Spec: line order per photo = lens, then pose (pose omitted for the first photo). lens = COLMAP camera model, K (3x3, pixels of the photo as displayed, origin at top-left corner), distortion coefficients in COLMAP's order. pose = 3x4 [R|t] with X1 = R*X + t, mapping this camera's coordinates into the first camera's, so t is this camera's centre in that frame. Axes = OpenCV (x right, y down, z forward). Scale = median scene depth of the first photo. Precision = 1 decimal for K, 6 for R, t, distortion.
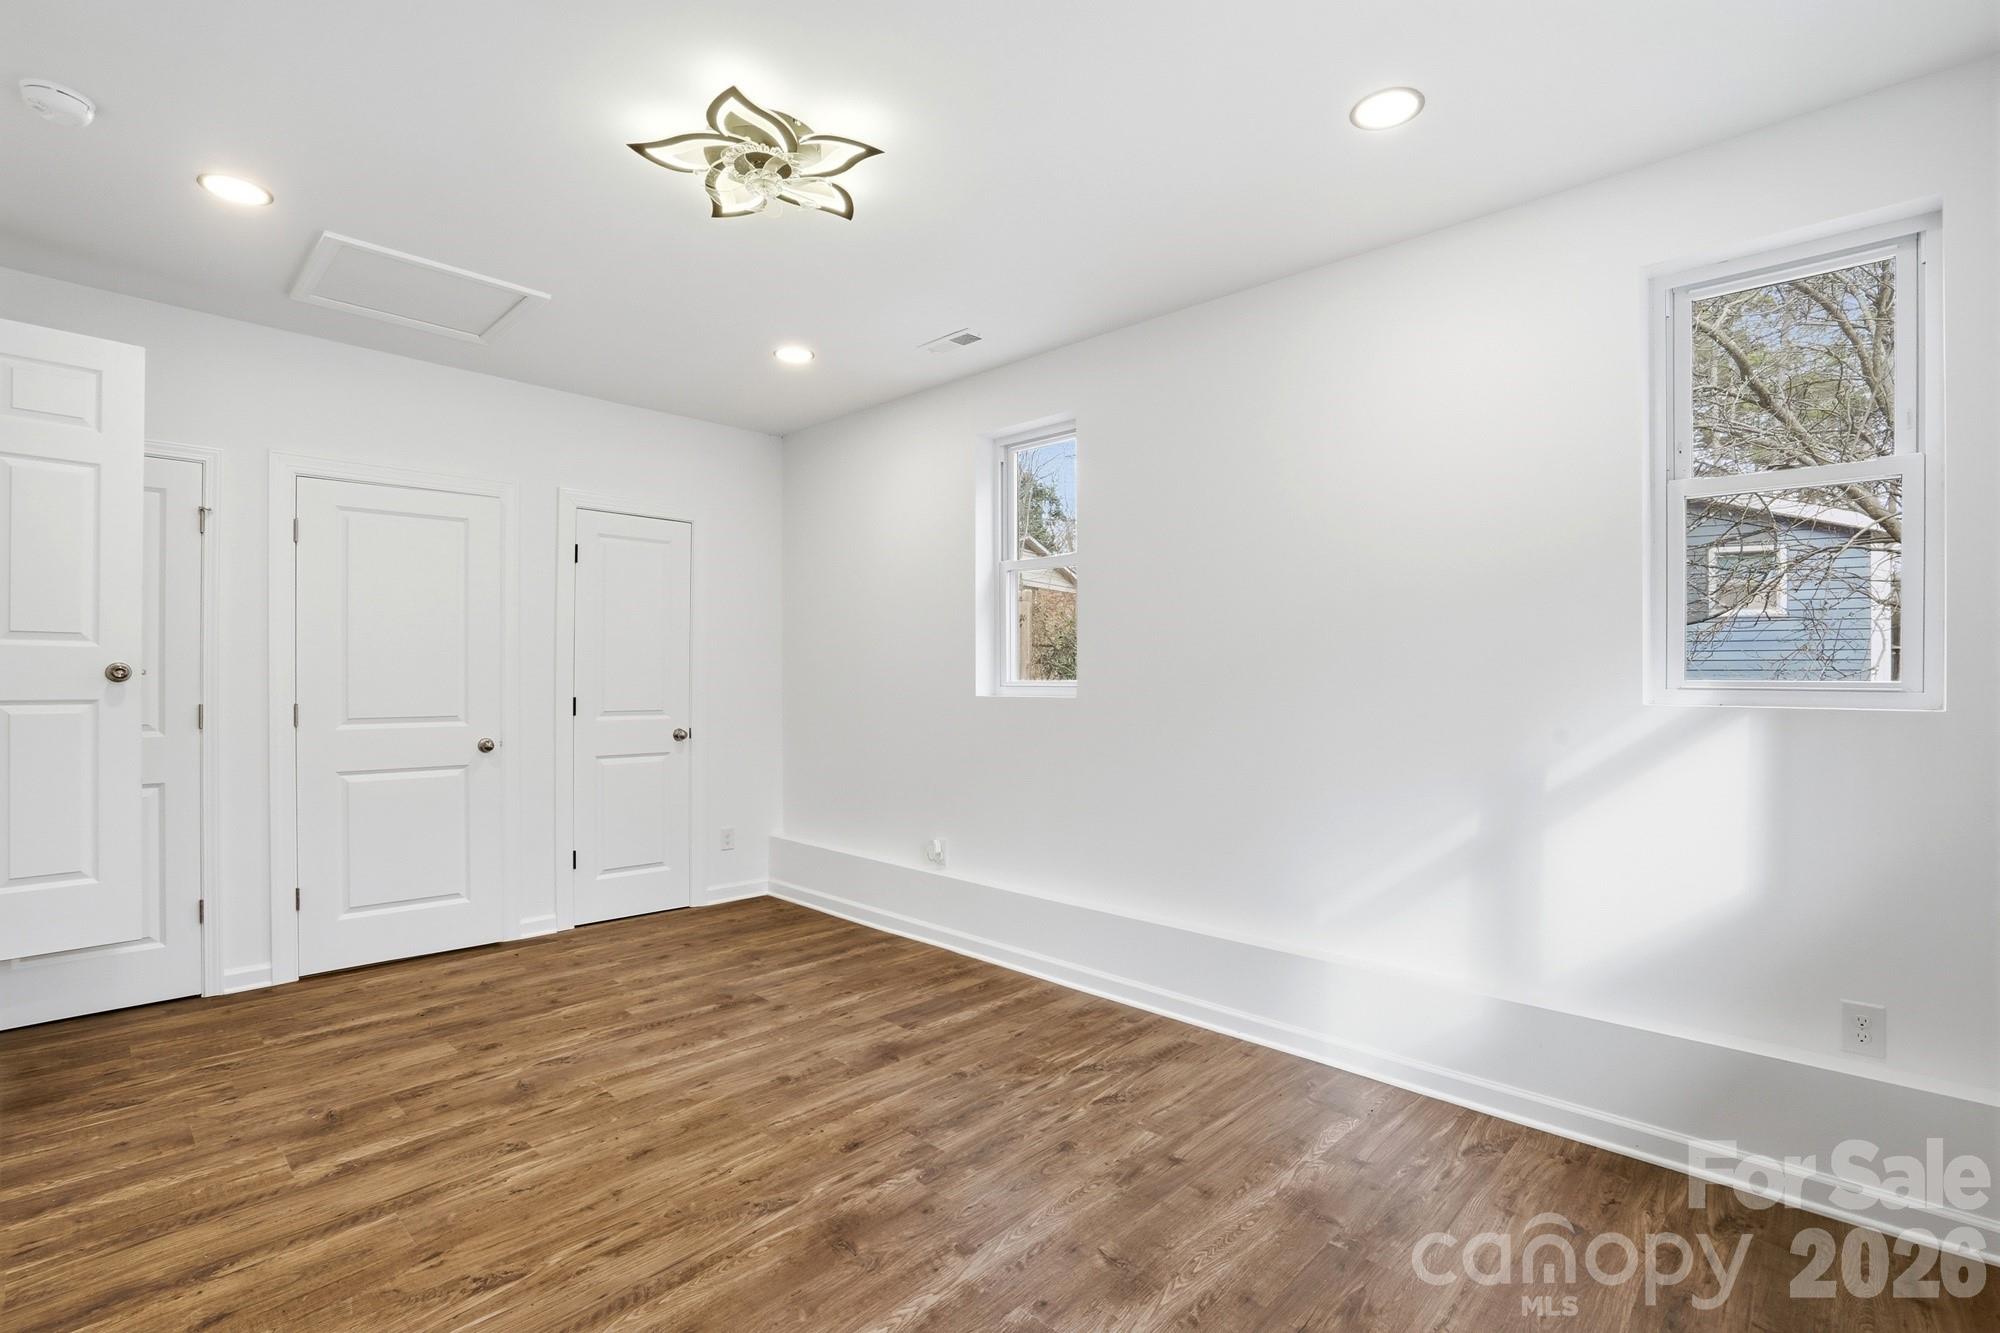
lens RADIAL K [[920.0, 0, 1003.0], [0, 920.0, 678.5], [0, 0, 1]] dist [-0.062929, 0.026152]
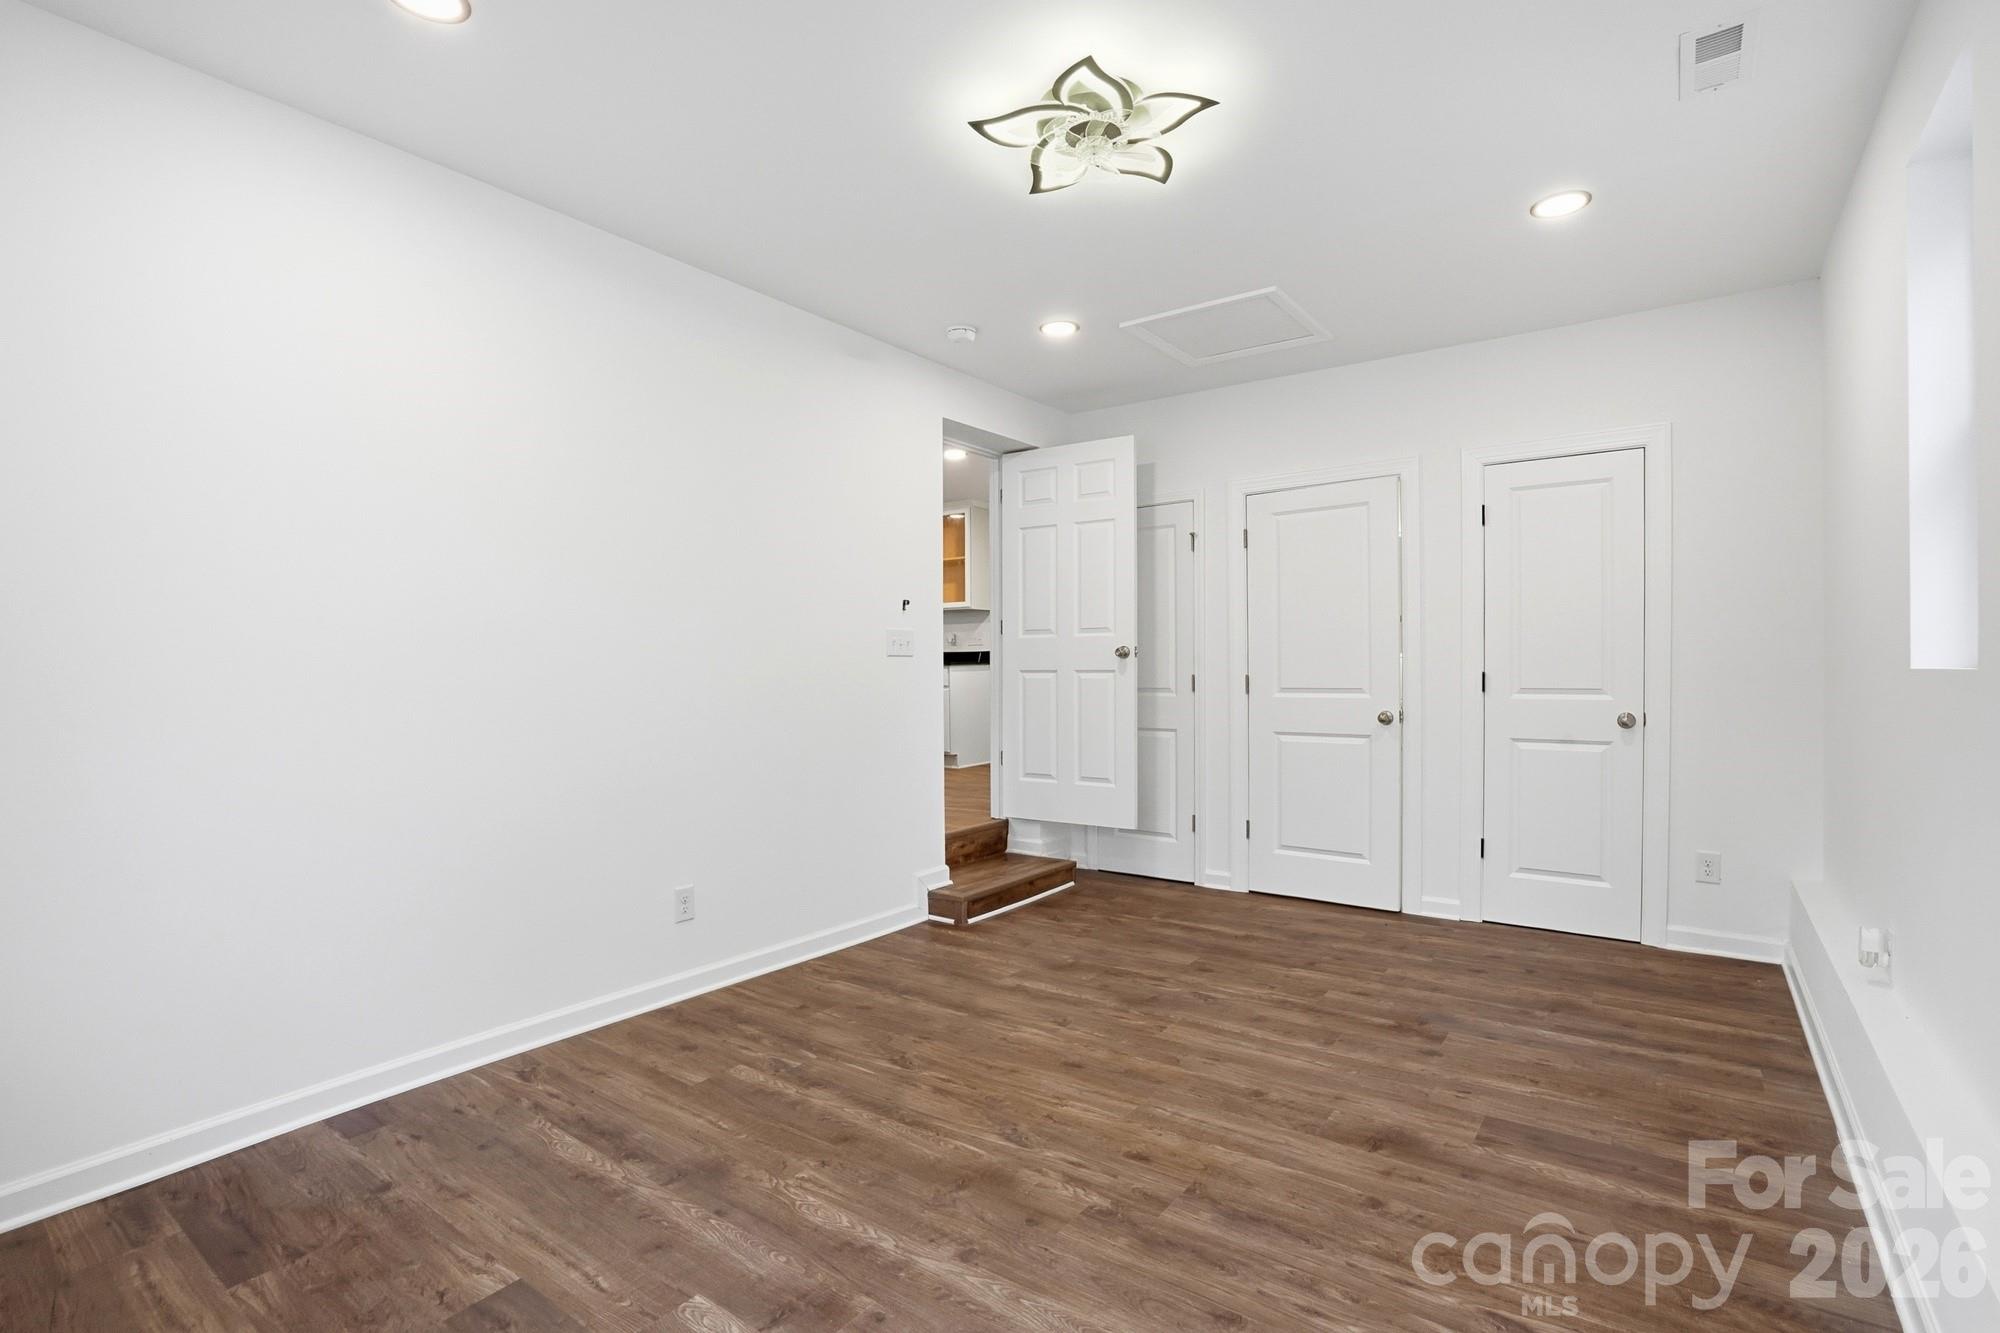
lens RADIAL K [[930.1, 0, 1007.5], [0, 930.1, 681.6], [0, 0, 1]] dist [-0.061746, 0.025473]
pose [[0.123577, 0.009985, -0.992285, 0.597096], [0.010719, 0.999878, 0.011397, 0.022791], [0.992277, -0.012045, 0.123455, 0.627428]]
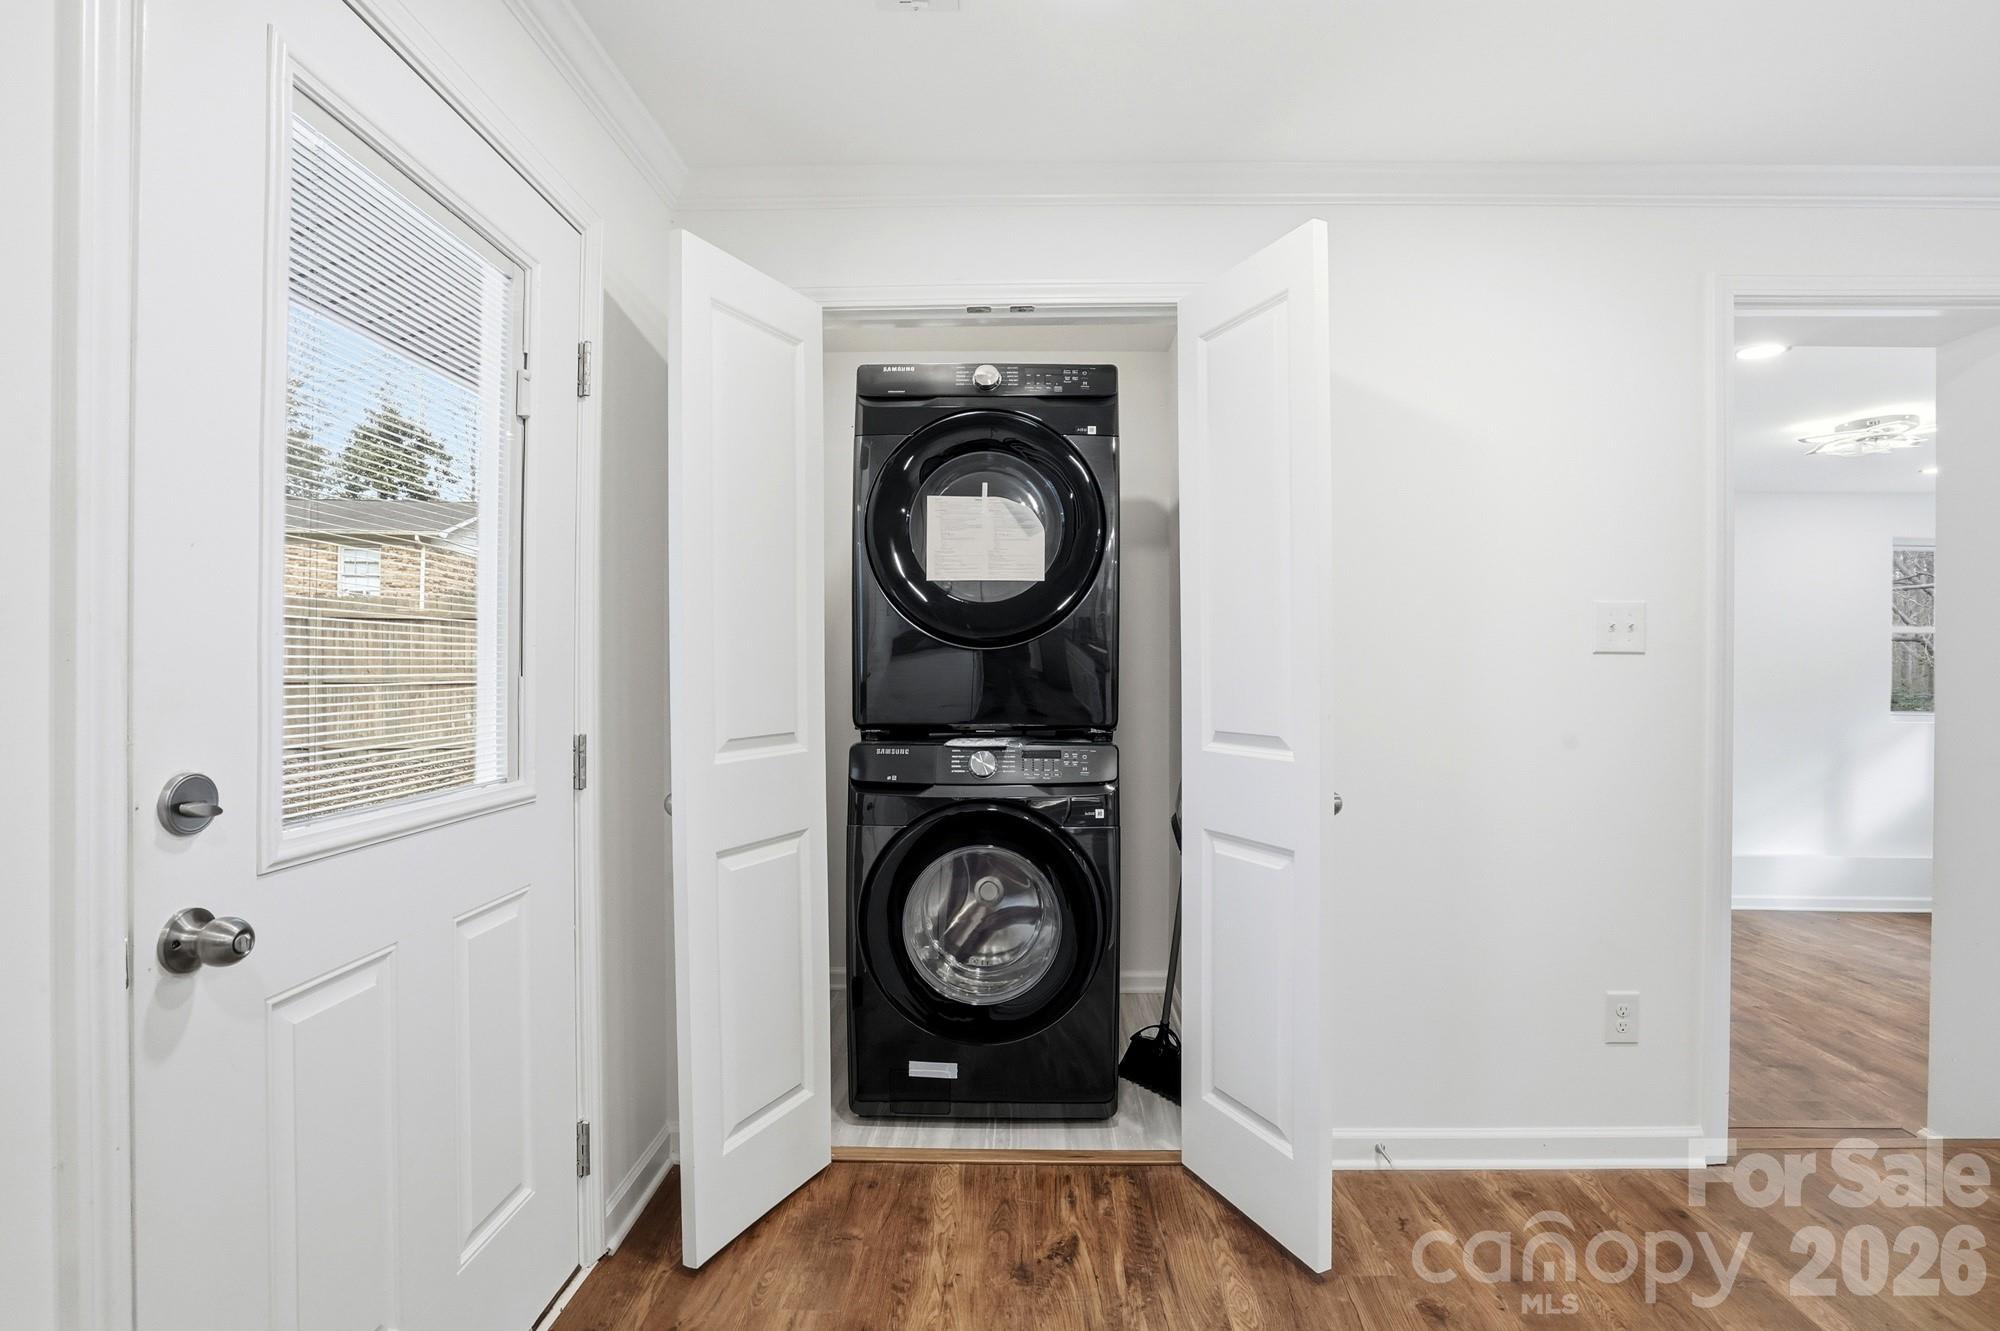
lens RADIAL K [[930.1, 0, 1007.5], [0, 930.1, 680.6], [0, 0, 1]] dist [-0.061746, 0.025473]
pose [[0.743678, -0.012722, 0.668417, -2.212268], [-0.000251, 0.999814, 0.019310, -0.108893], [-0.668538, -0.014528, 0.743536, 0.670293]]
